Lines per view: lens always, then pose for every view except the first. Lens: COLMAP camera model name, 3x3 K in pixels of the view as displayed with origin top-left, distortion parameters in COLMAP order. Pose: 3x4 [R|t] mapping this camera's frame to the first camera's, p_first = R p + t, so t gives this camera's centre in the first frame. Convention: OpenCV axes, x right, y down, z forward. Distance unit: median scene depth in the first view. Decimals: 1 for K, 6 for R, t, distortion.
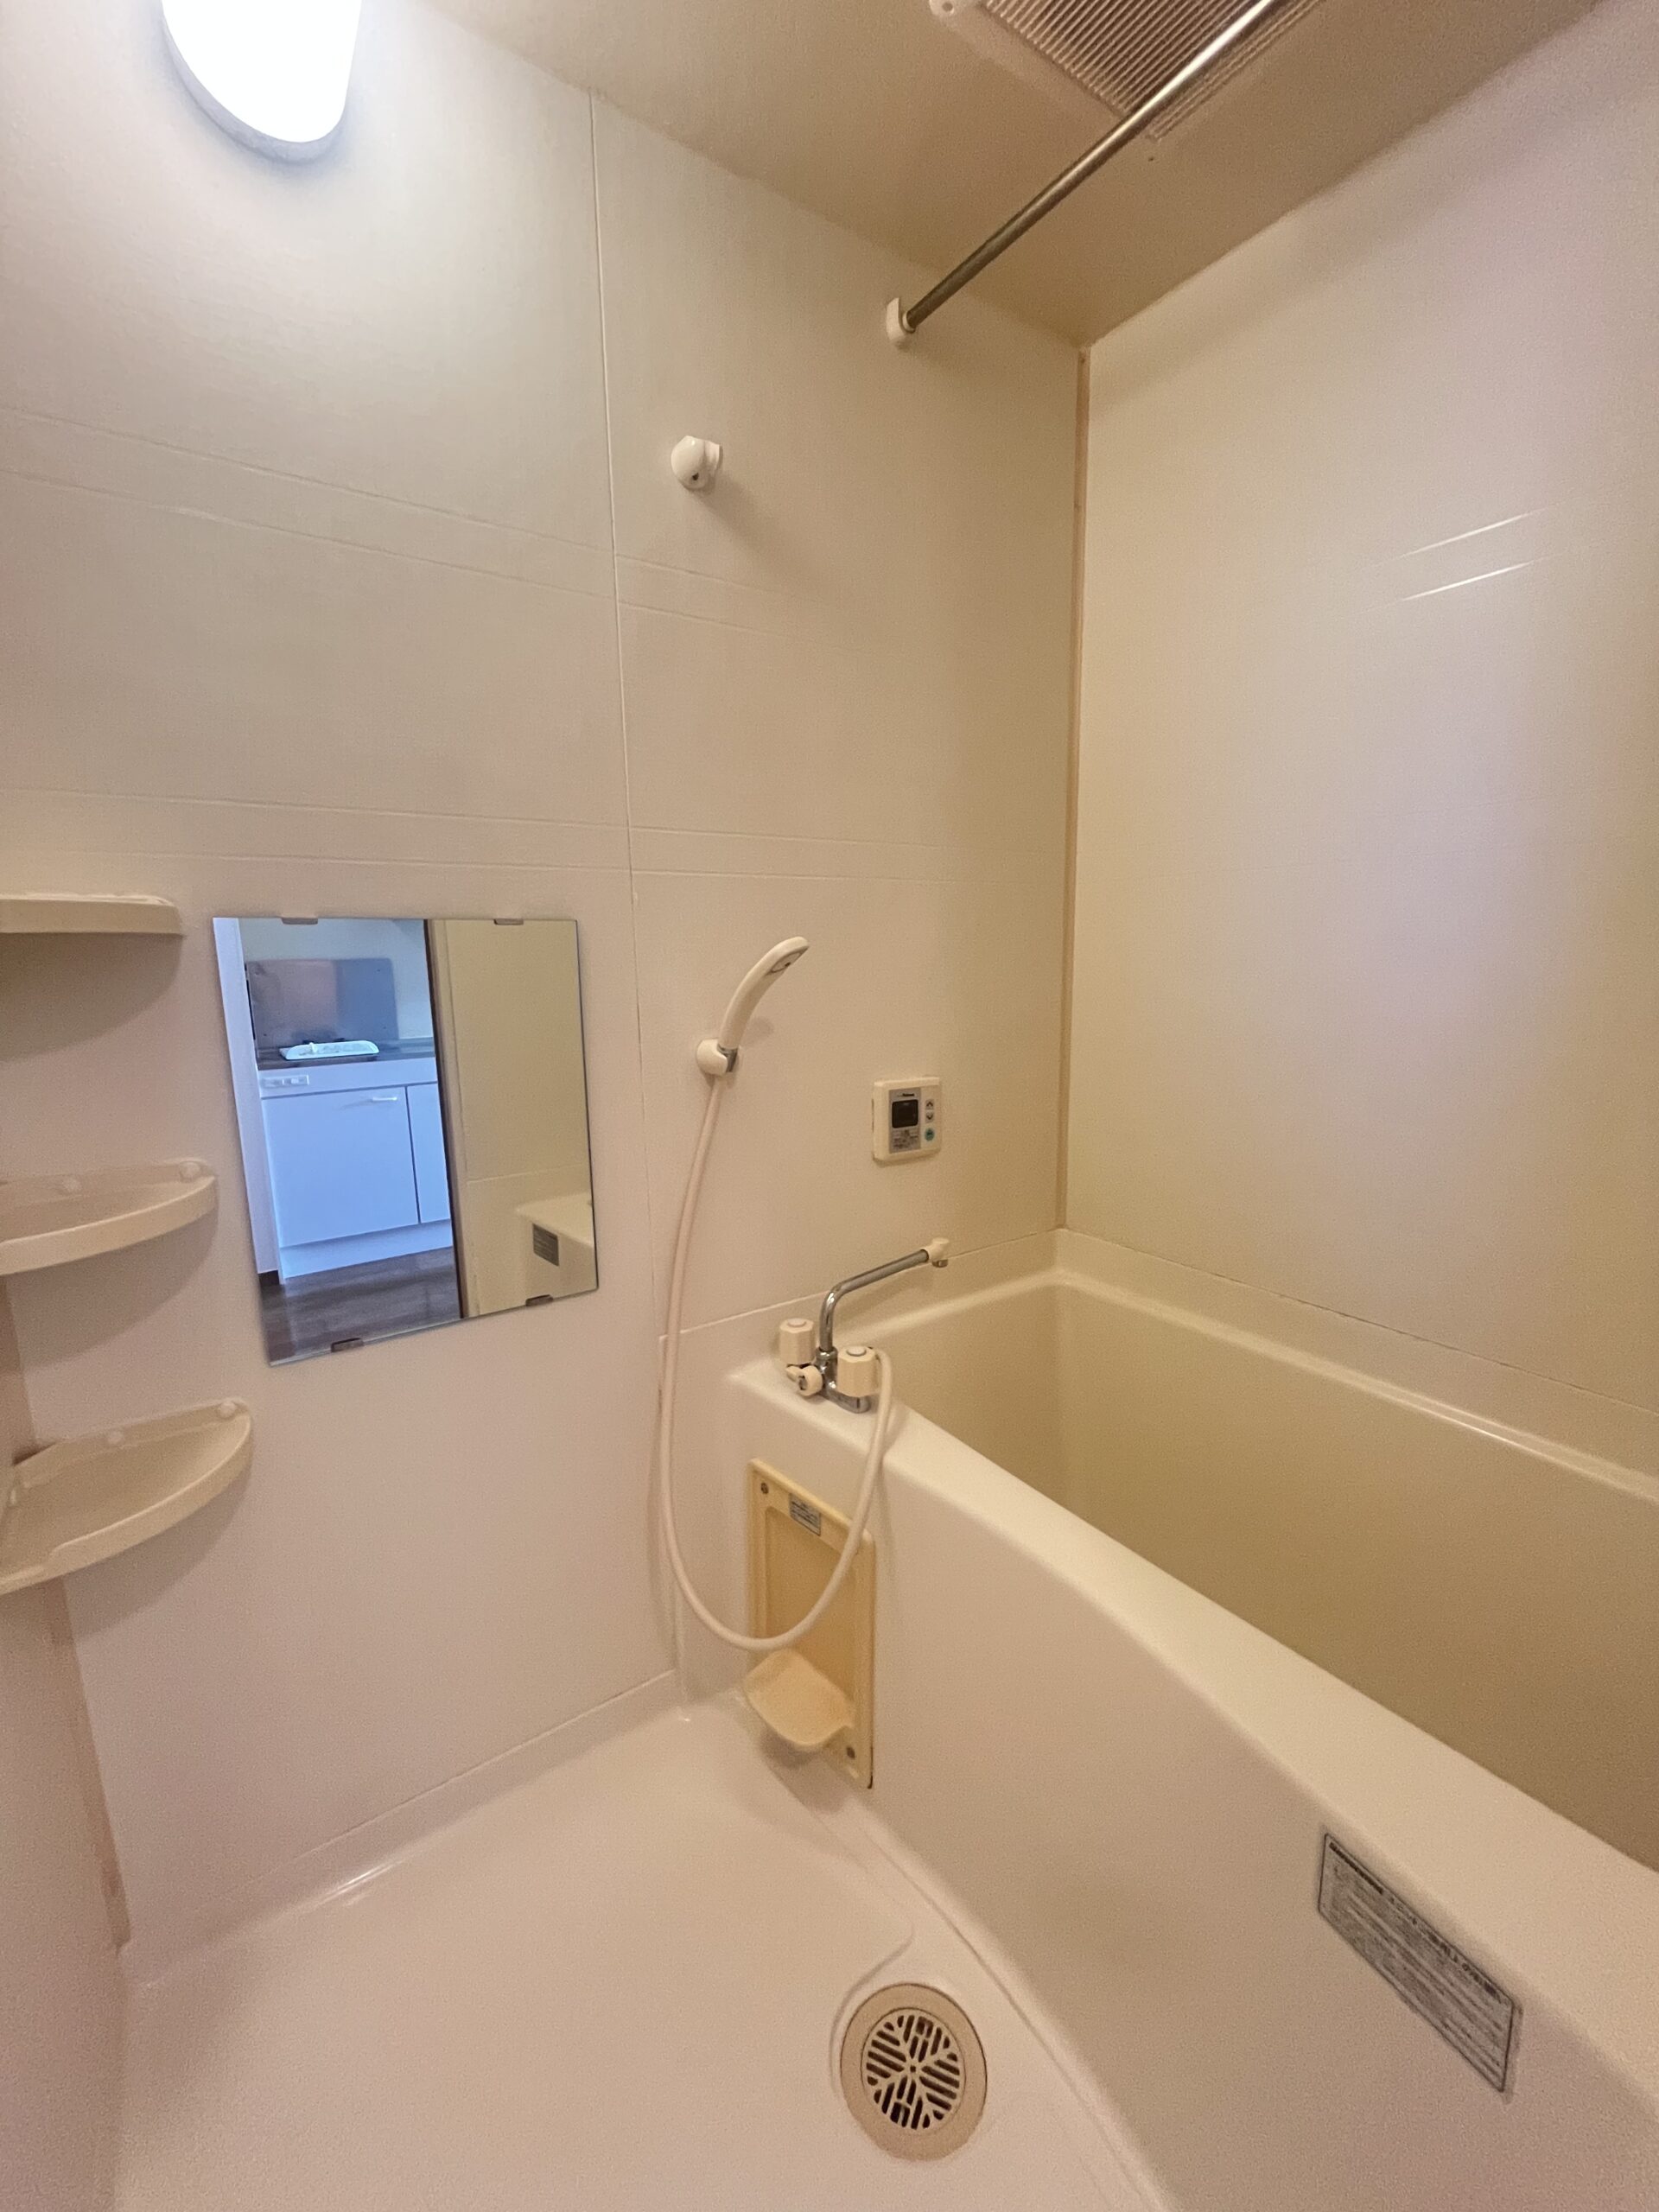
lens RADIAL K [[899.9, 0, 830.9], [0, 899.9, 1104.5], [0, 0, 1]] dist [-0.001165, -0.000137]
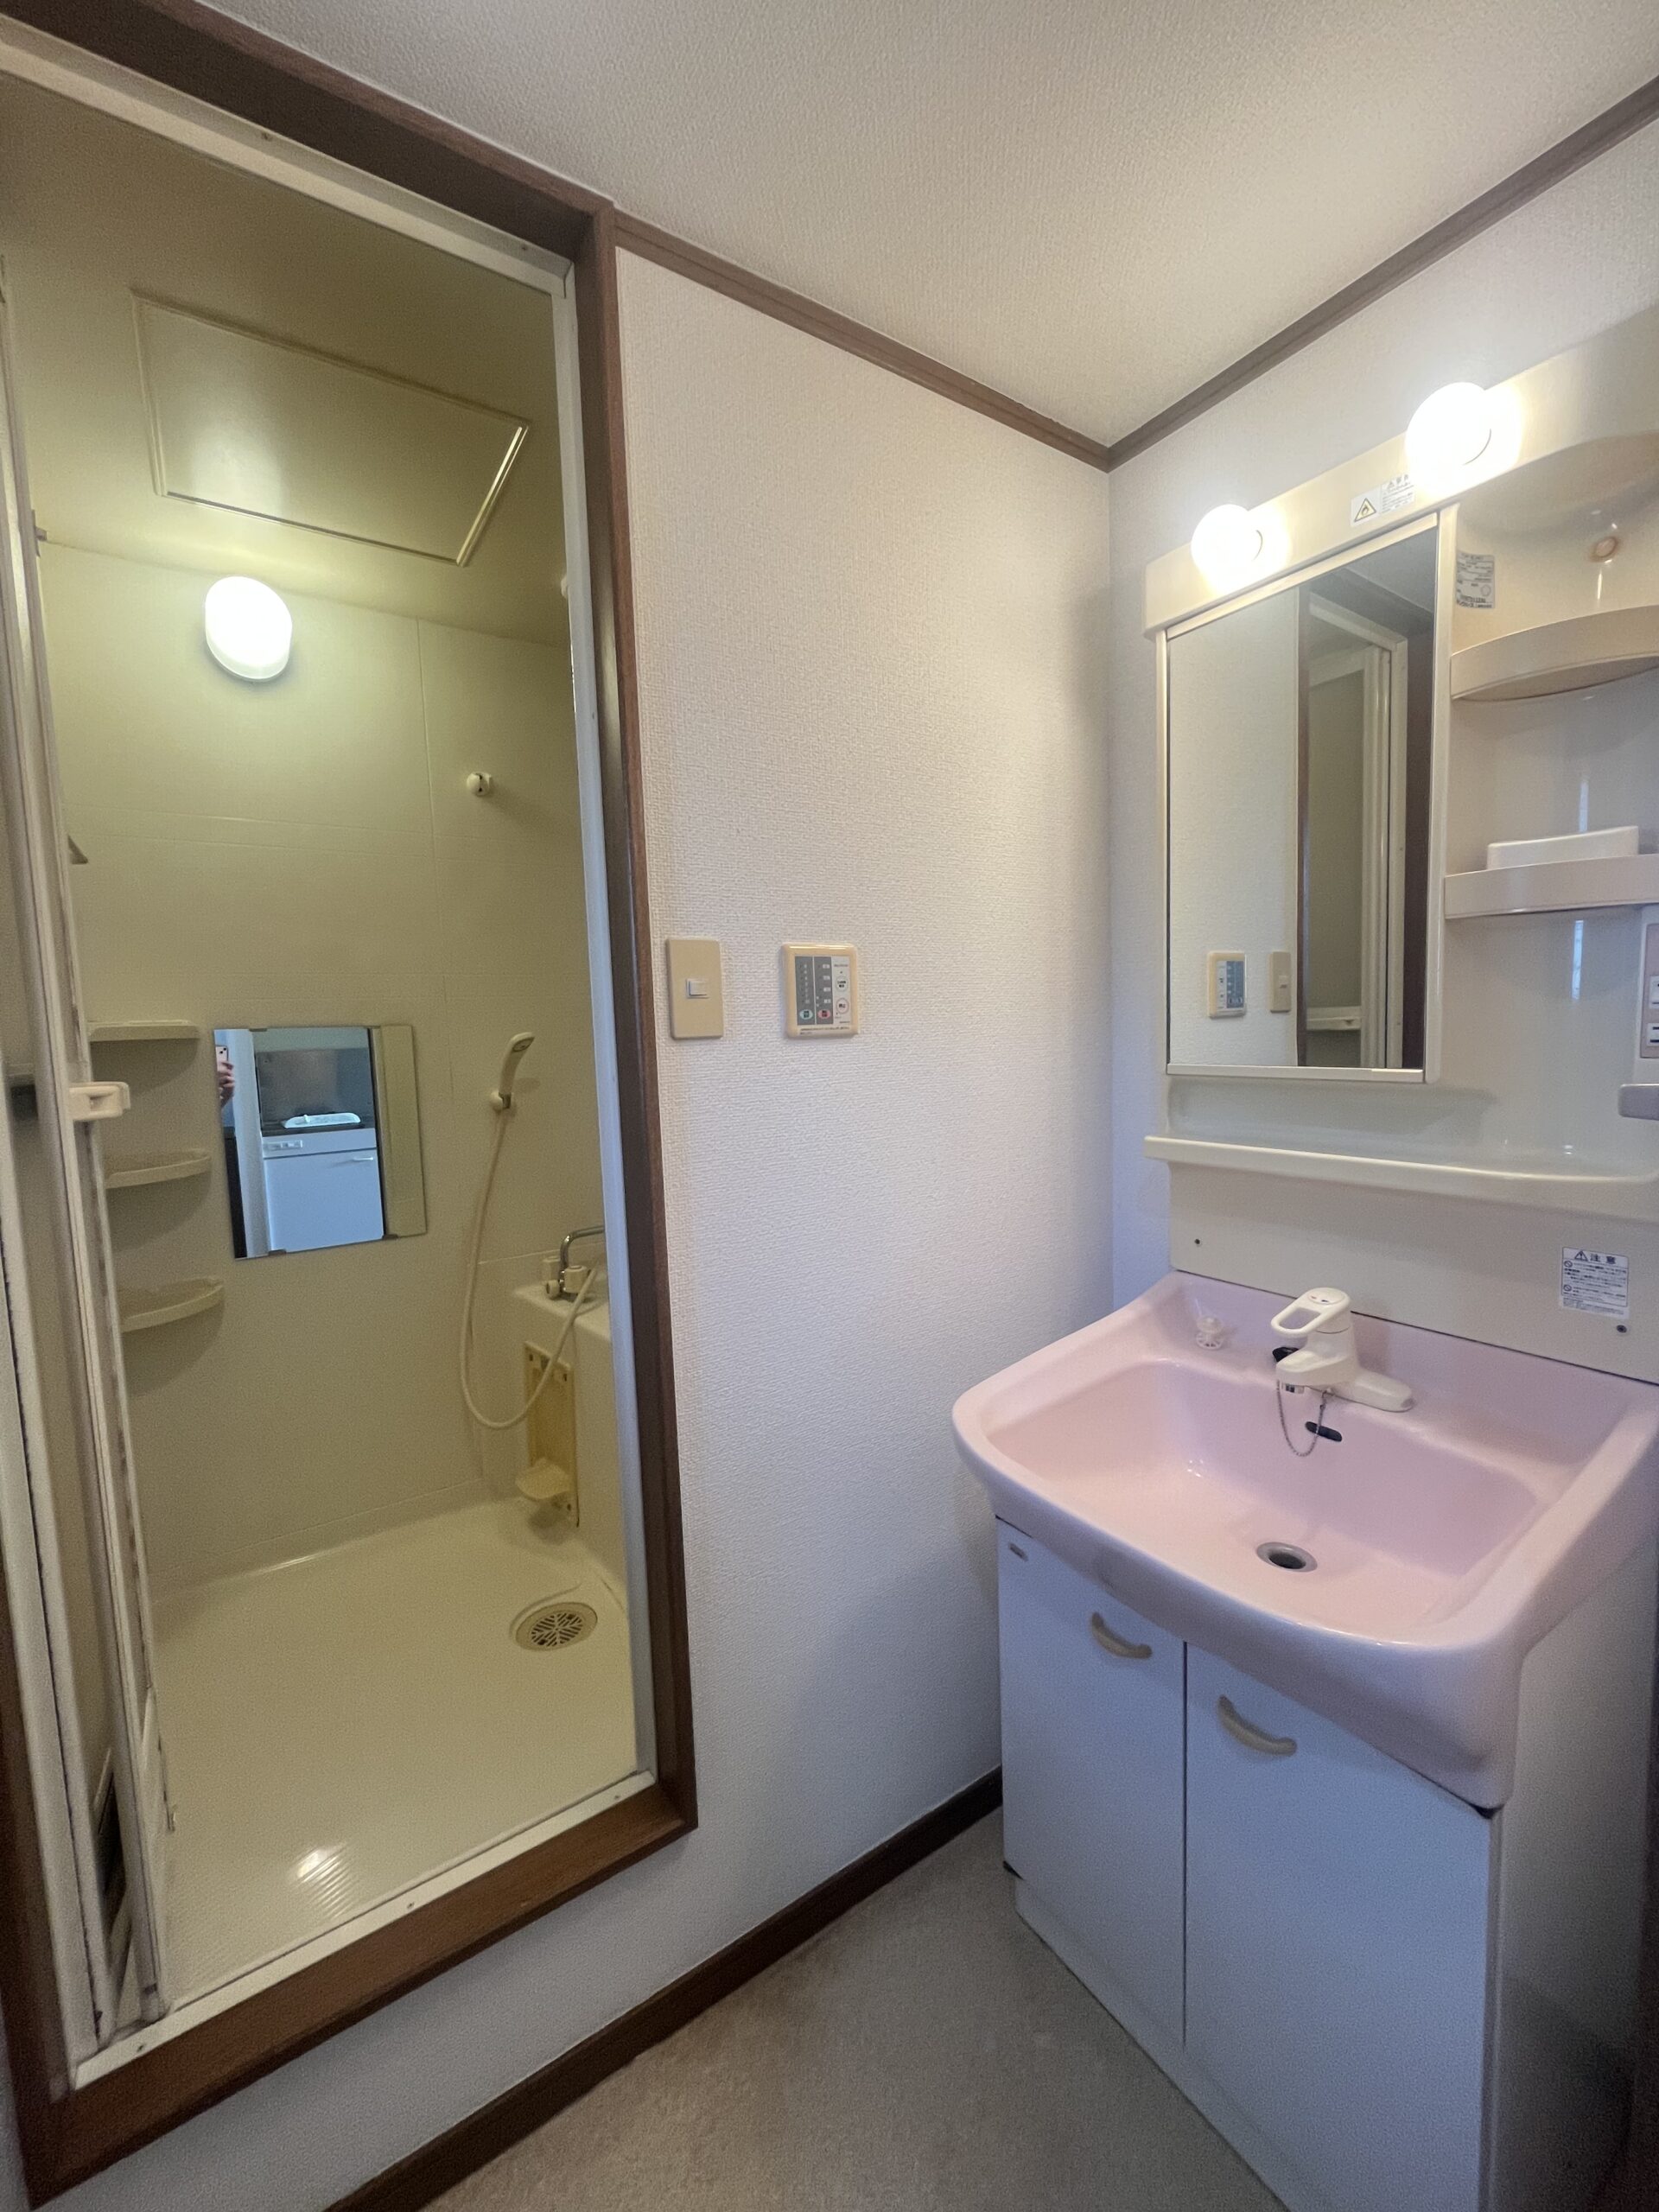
lens RADIAL K [[899.9, 0, 831.4], [0, 899.9, 1099.5], [0, 0, 1]] dist [-0.001165, -0.000137]
pose [[0.999612, -0.021147, -0.018101, 0.518273], [0.019414, 0.995654, -0.091079, 0.112402], [0.019949, 0.090692, 0.995679, -0.687221]]
